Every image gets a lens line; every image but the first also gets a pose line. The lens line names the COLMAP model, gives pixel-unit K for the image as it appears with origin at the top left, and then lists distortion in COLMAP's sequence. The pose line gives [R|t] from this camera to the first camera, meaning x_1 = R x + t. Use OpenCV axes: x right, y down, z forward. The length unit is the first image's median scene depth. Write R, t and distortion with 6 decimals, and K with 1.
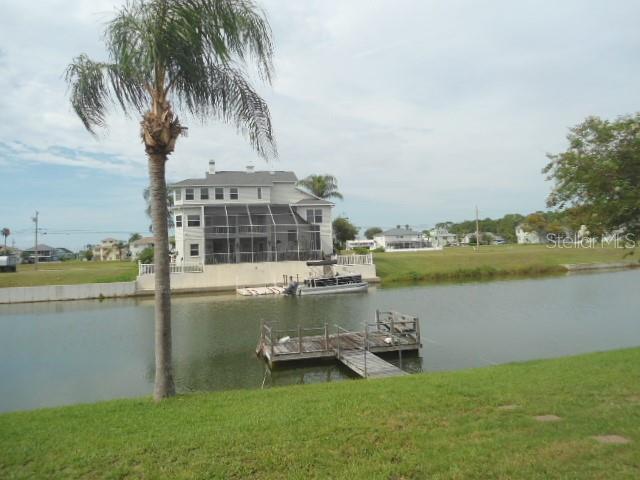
lens RADIAL K [[486.0, 0, 320.5], [0, 486.0, 239.2], [0, 0, 1]] dist [0.011742, 0.001938]
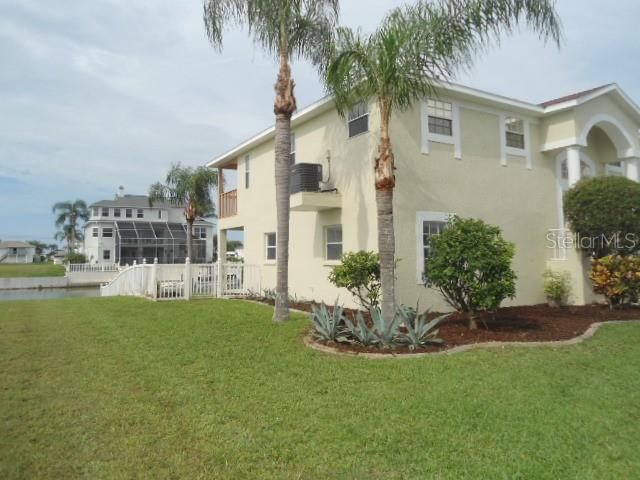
lens RADIAL K [[486.0, 0, 320.0], [0, 486.0, 239.1], [0, 0, 1]] dist [0.011742, 0.001938]
pose [[0.956895, 0.047186, 0.286574, -0.087345], [-0.039919, 0.998717, -0.031154, -0.002240], [-0.287676, 0.018371, 0.957552, -0.420227]]
